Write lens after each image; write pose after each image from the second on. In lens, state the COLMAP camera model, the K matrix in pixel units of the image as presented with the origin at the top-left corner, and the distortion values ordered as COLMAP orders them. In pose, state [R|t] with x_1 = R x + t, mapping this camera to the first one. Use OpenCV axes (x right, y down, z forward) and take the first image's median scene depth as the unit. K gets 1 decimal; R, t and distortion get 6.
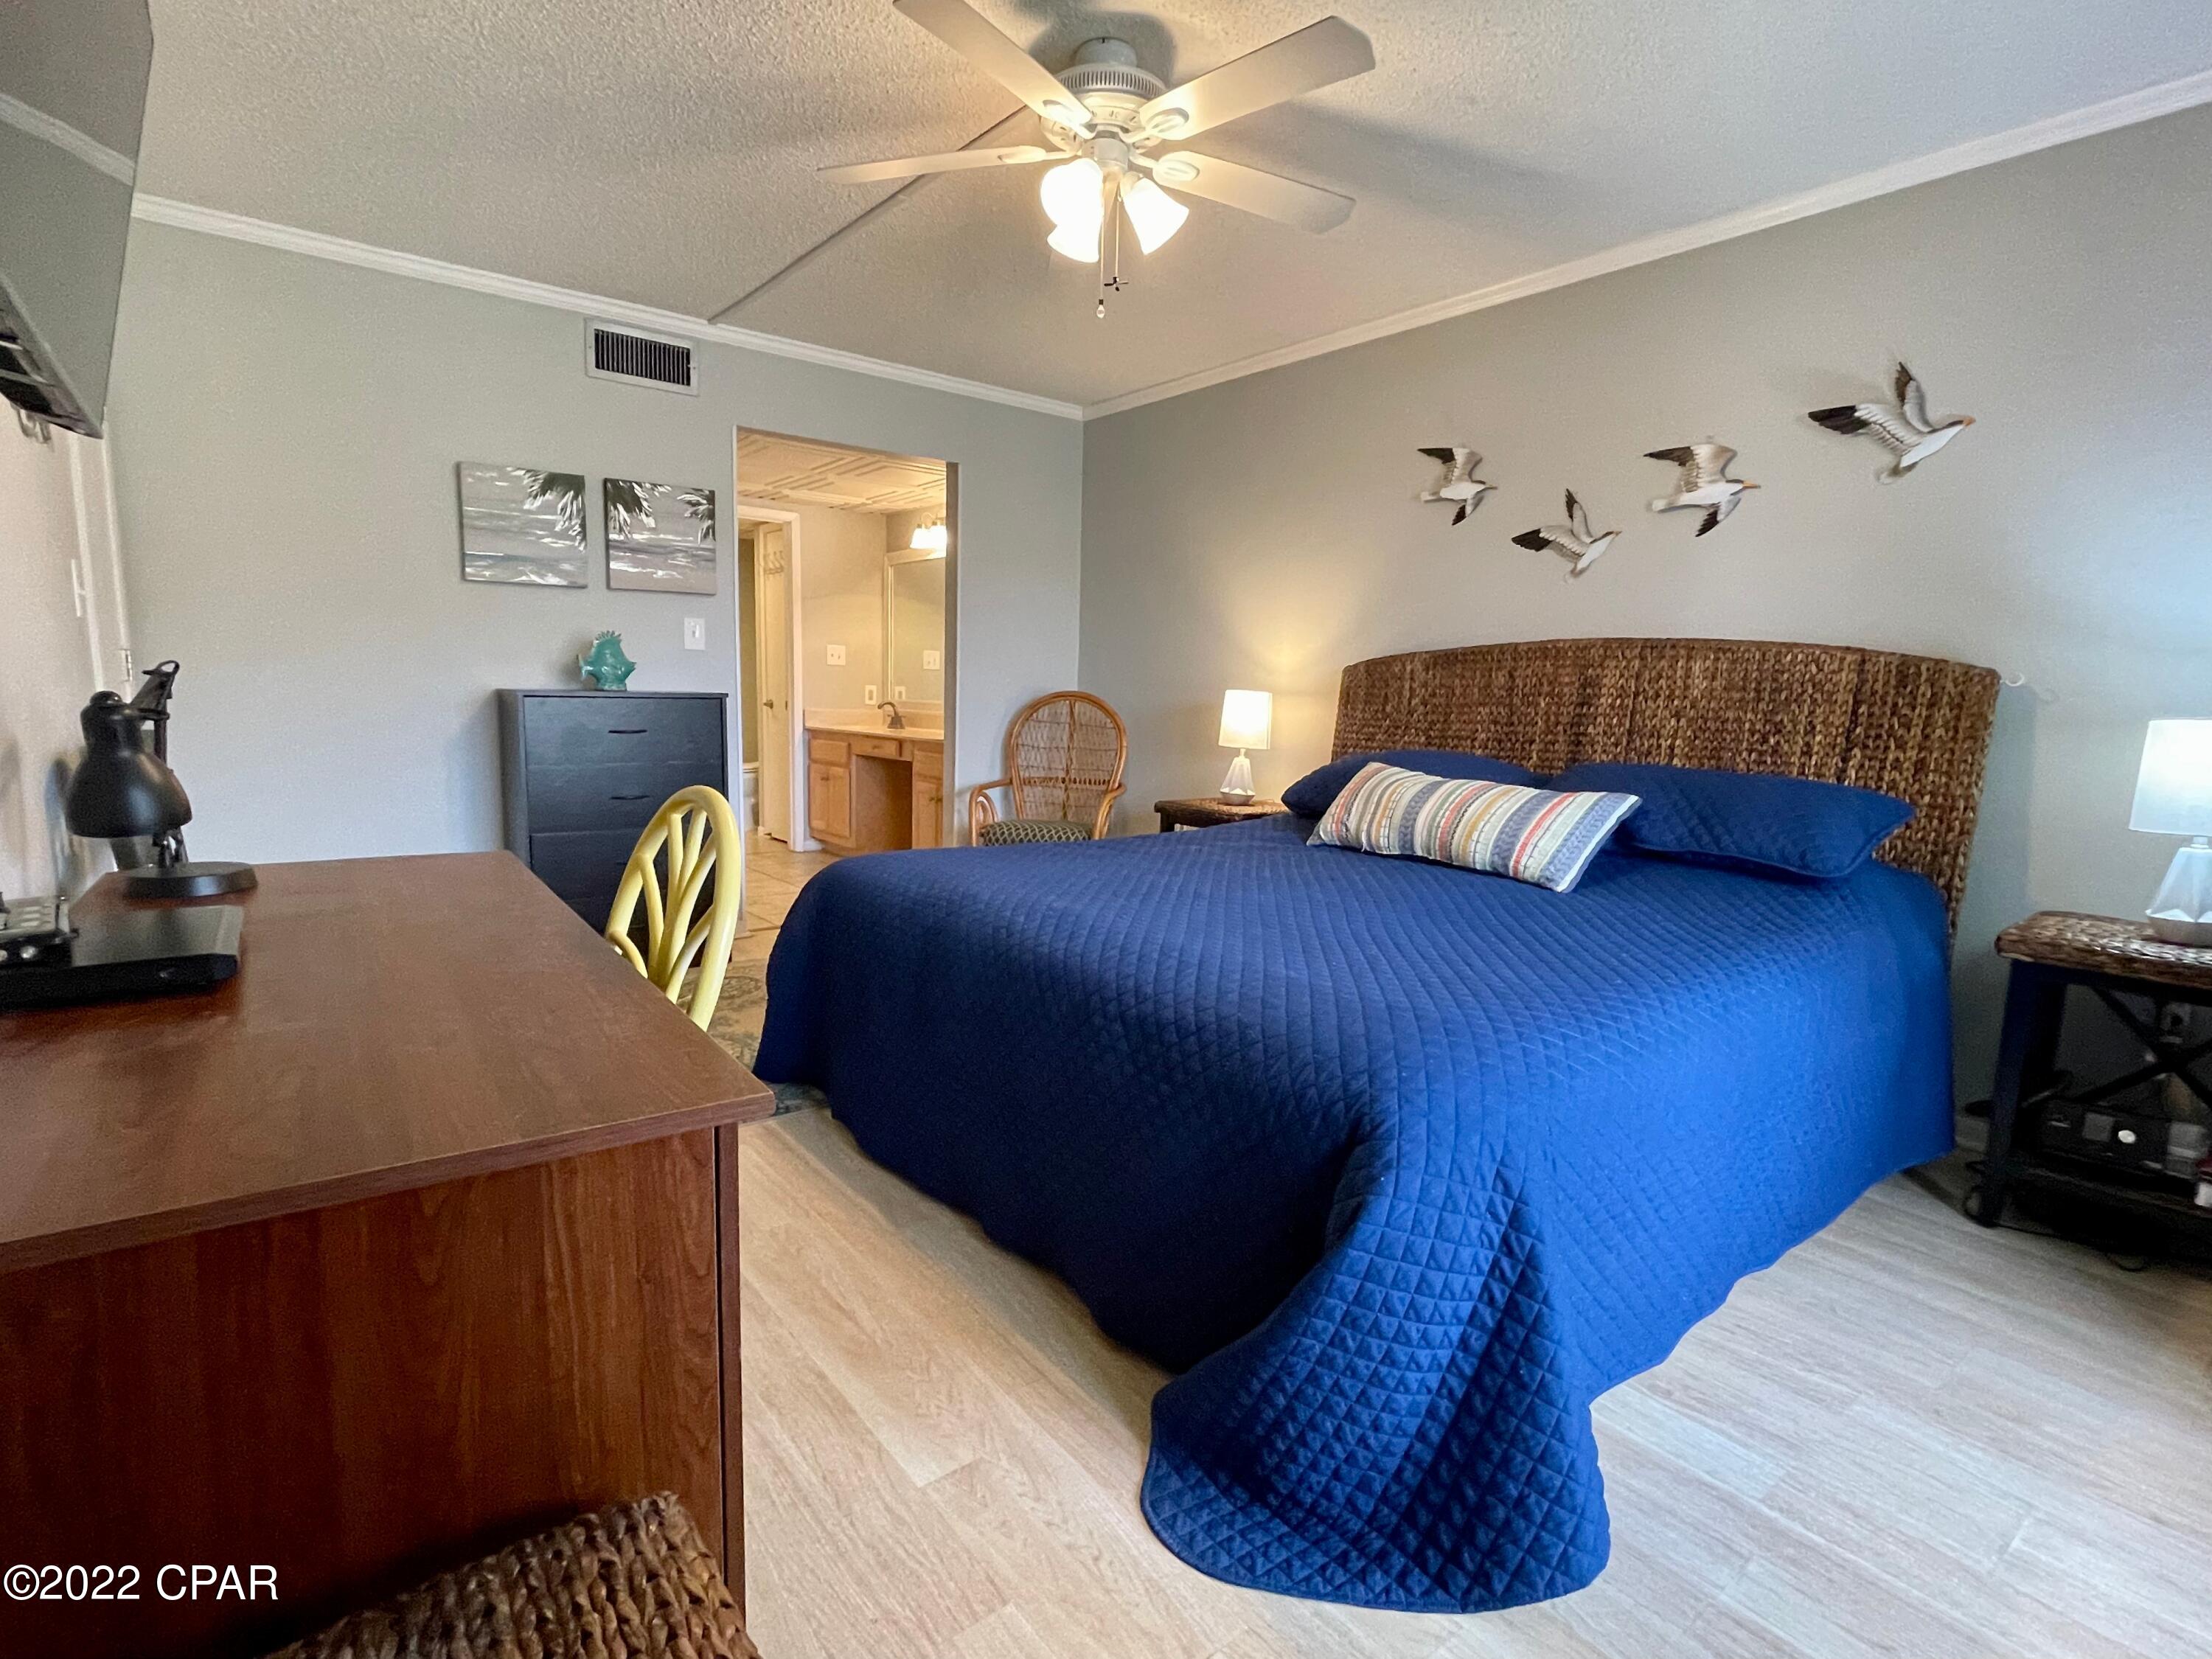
lens RADIAL K [[1083.0, 0, 1084.4], [0, 1083.0, 837.7], [0, 0, 1]] dist [-0.008308, 0.006443]
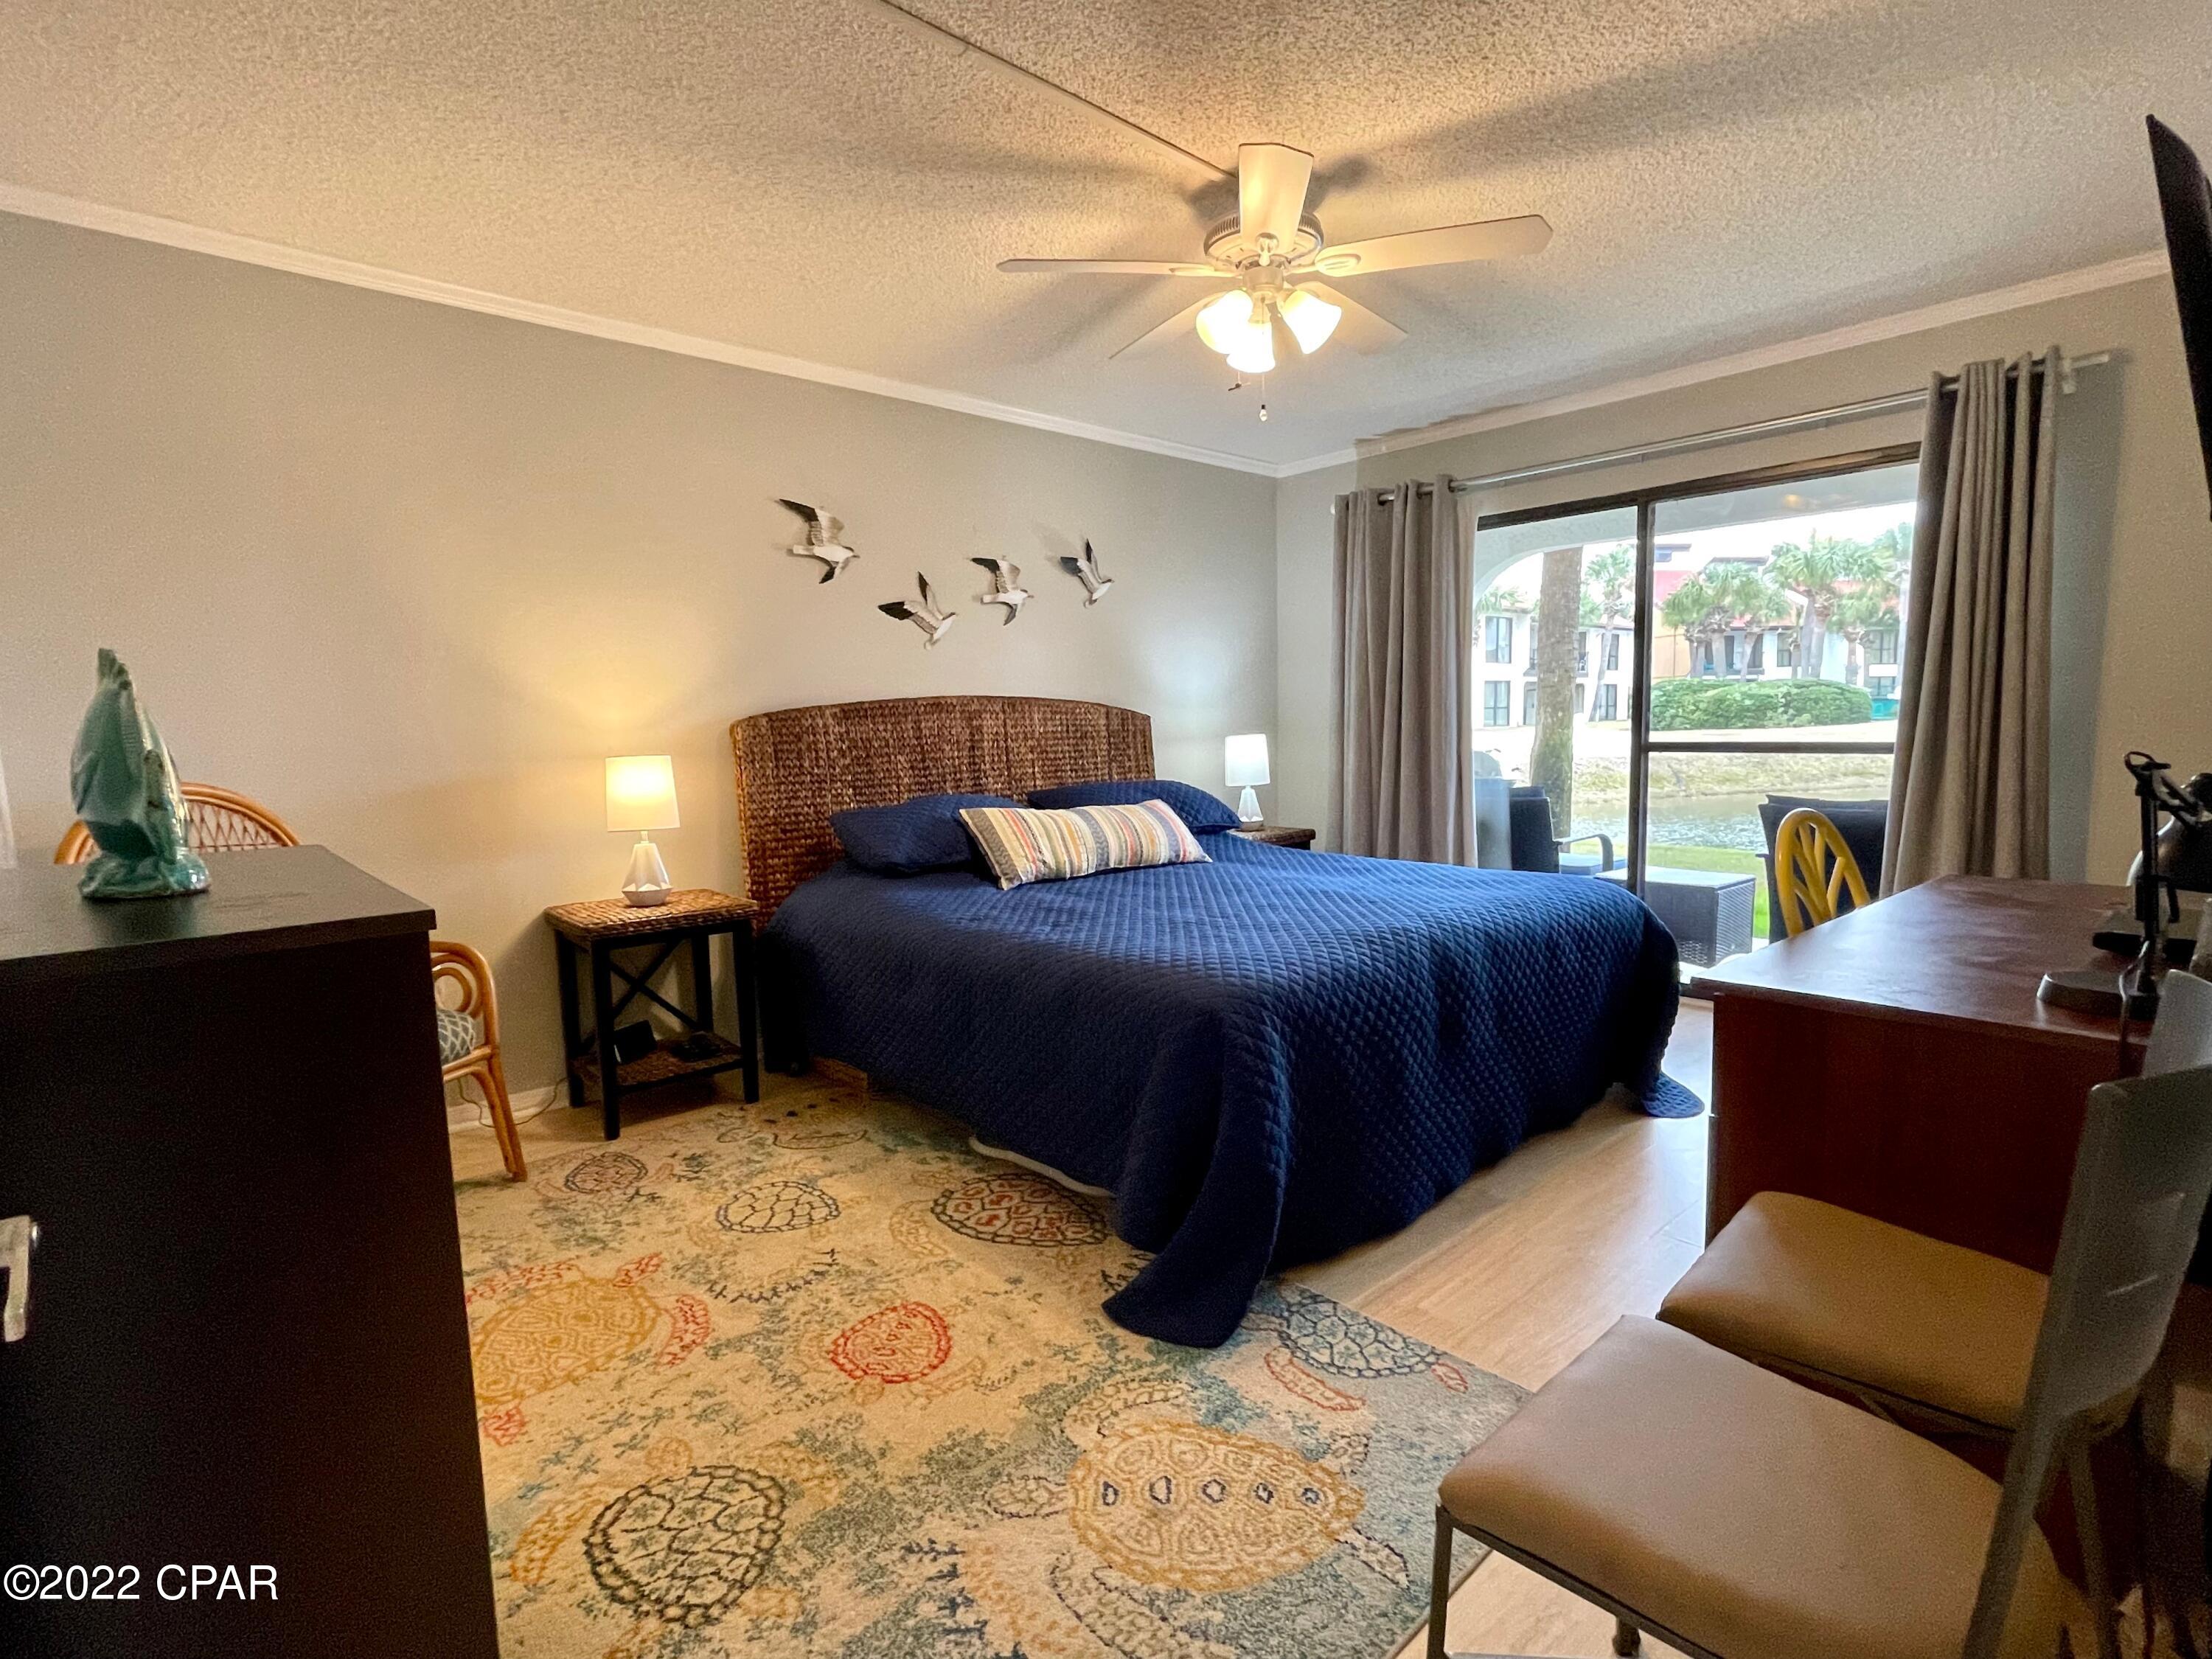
lens RADIAL K [[1083.0, 0, 1088.6], [0, 1083.0, 835.6], [0, 0, 1]] dist [-0.008308, 0.006443]
pose [[-0.066683, -0.128253, 0.989497, -0.839260], [0.157074, 0.977990, 0.137347, -0.177845], [-0.985333, 0.164583, -0.045070, 0.955629]]
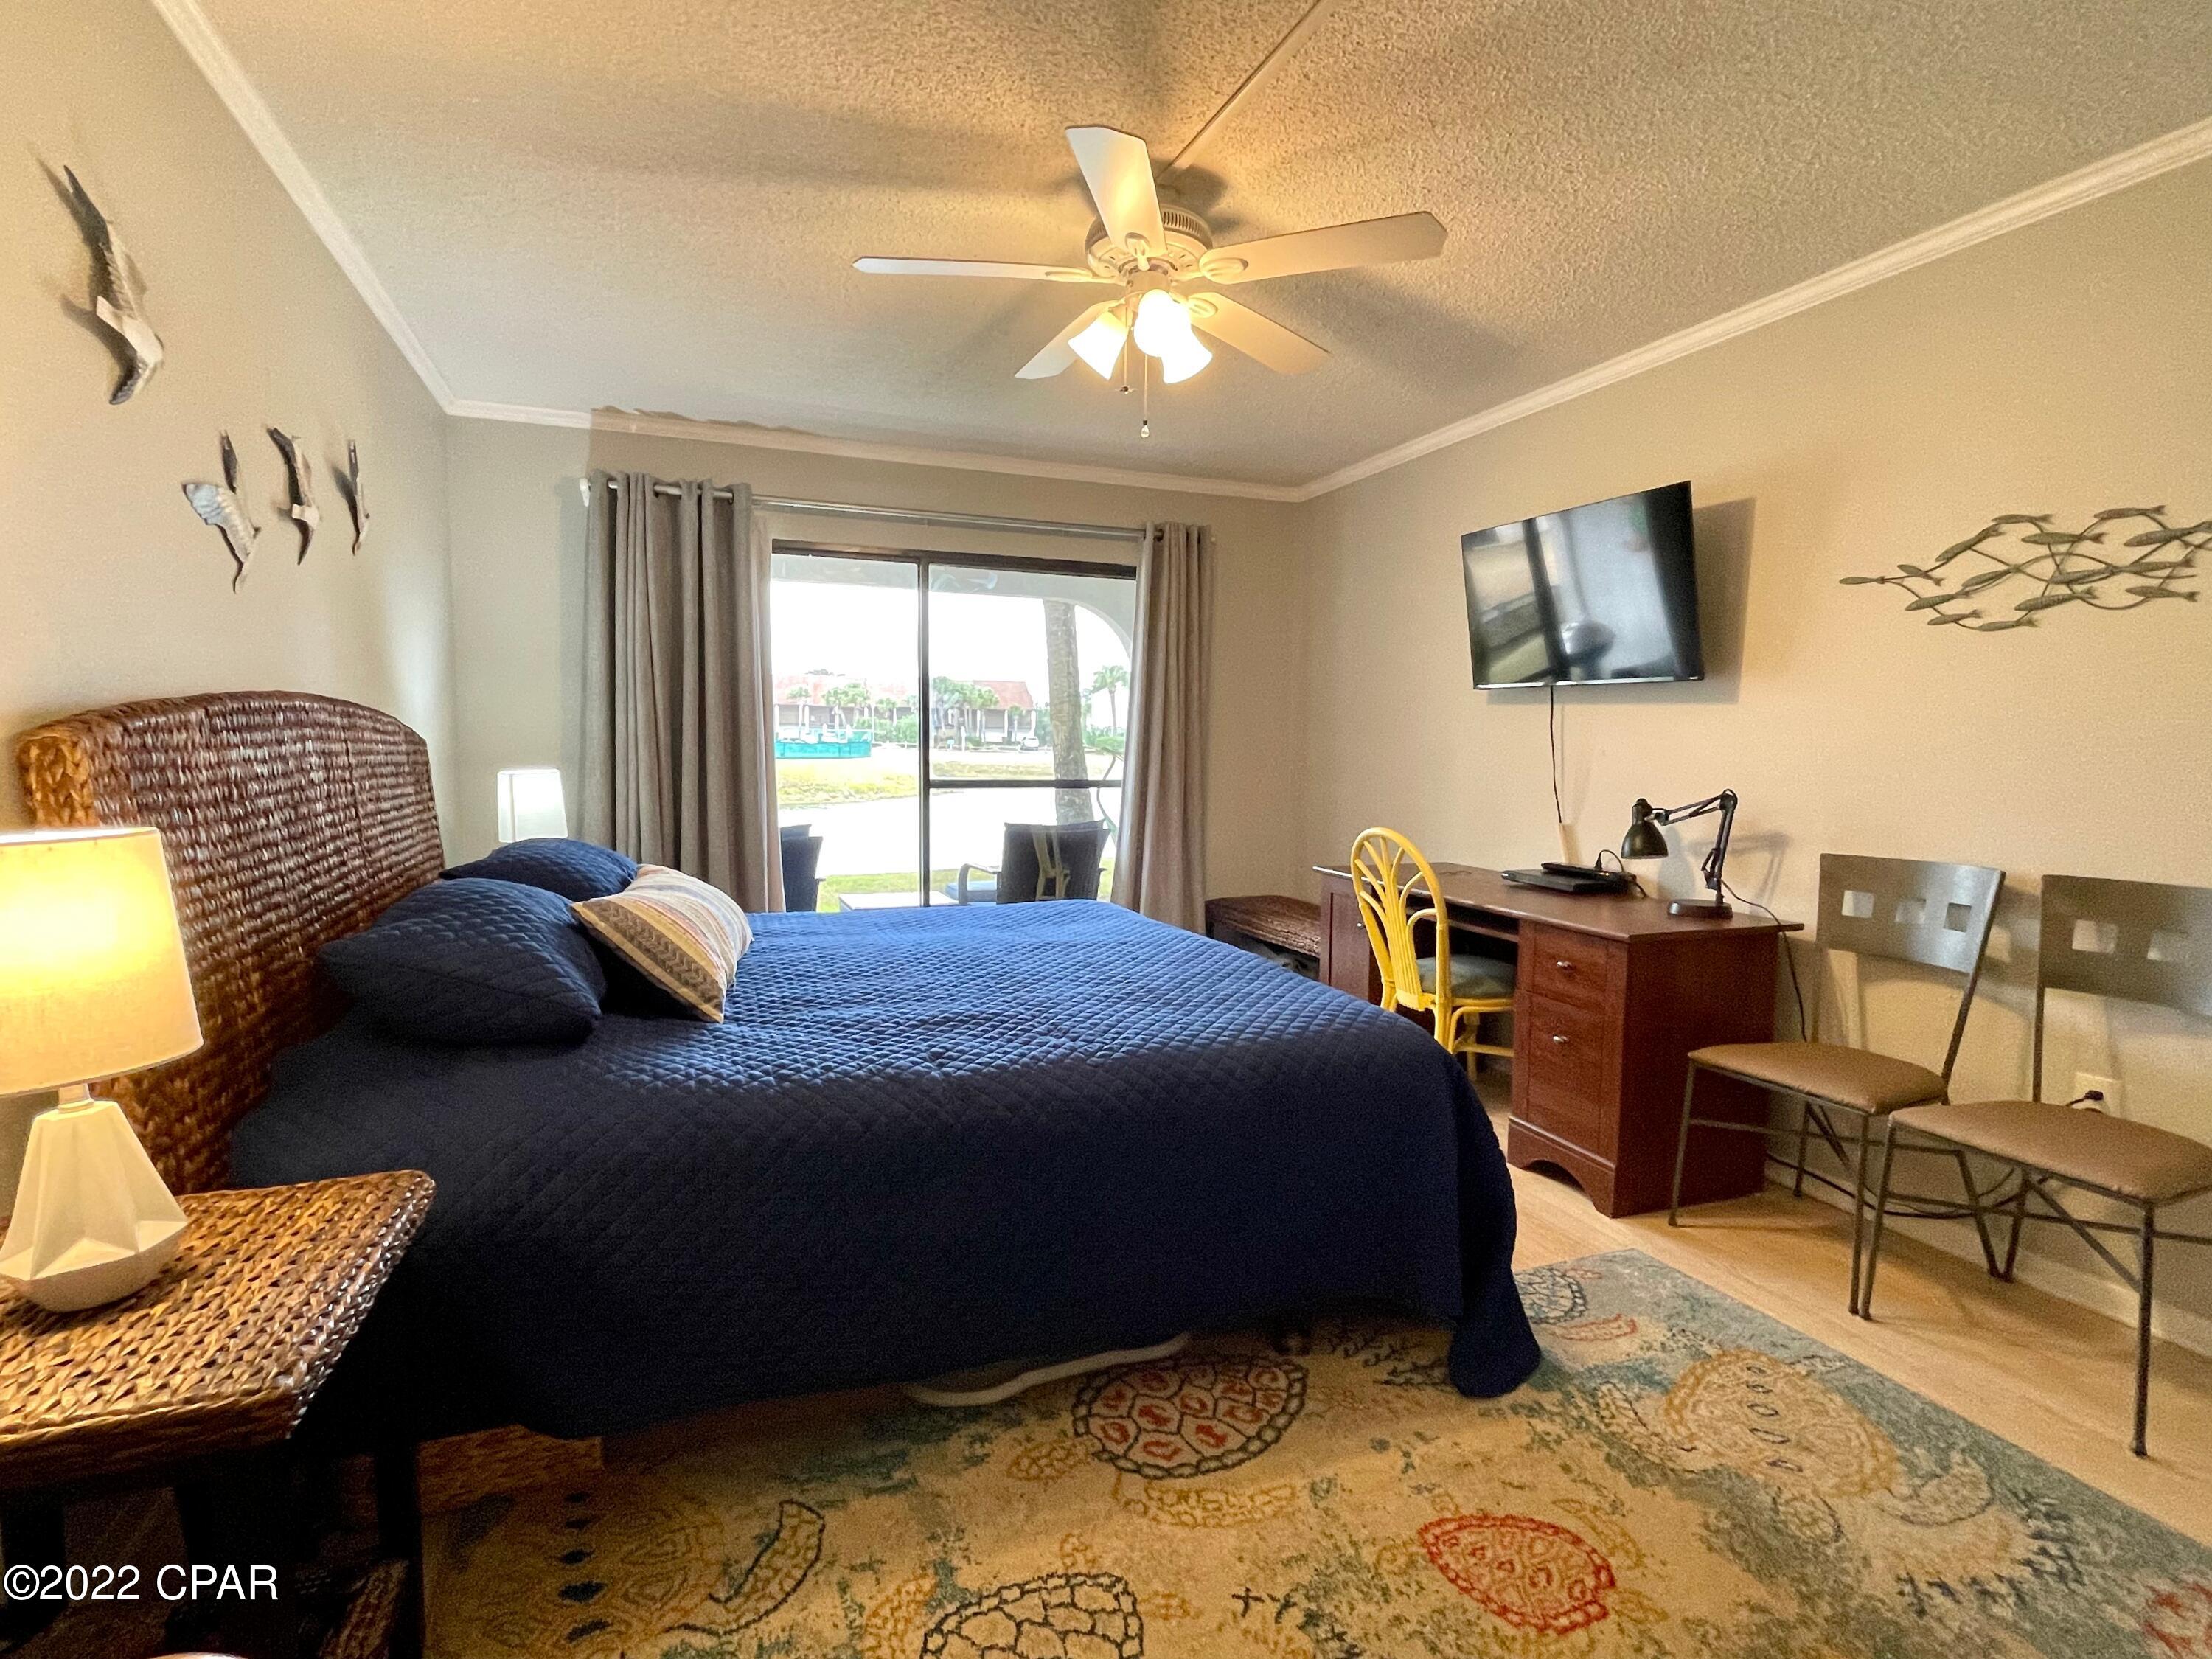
lens RADIAL K [[1083.0, 0, 1103.9], [0, 1083.0, 834.3], [0, 0, 1]] dist [-0.008308, 0.006443]
pose [[-0.957748, -0.060150, 0.281248, -0.188740], [0.003012, 0.975734, 0.218937, -0.248154], [-0.287592, 0.210533, -0.934327, 1.521405]]
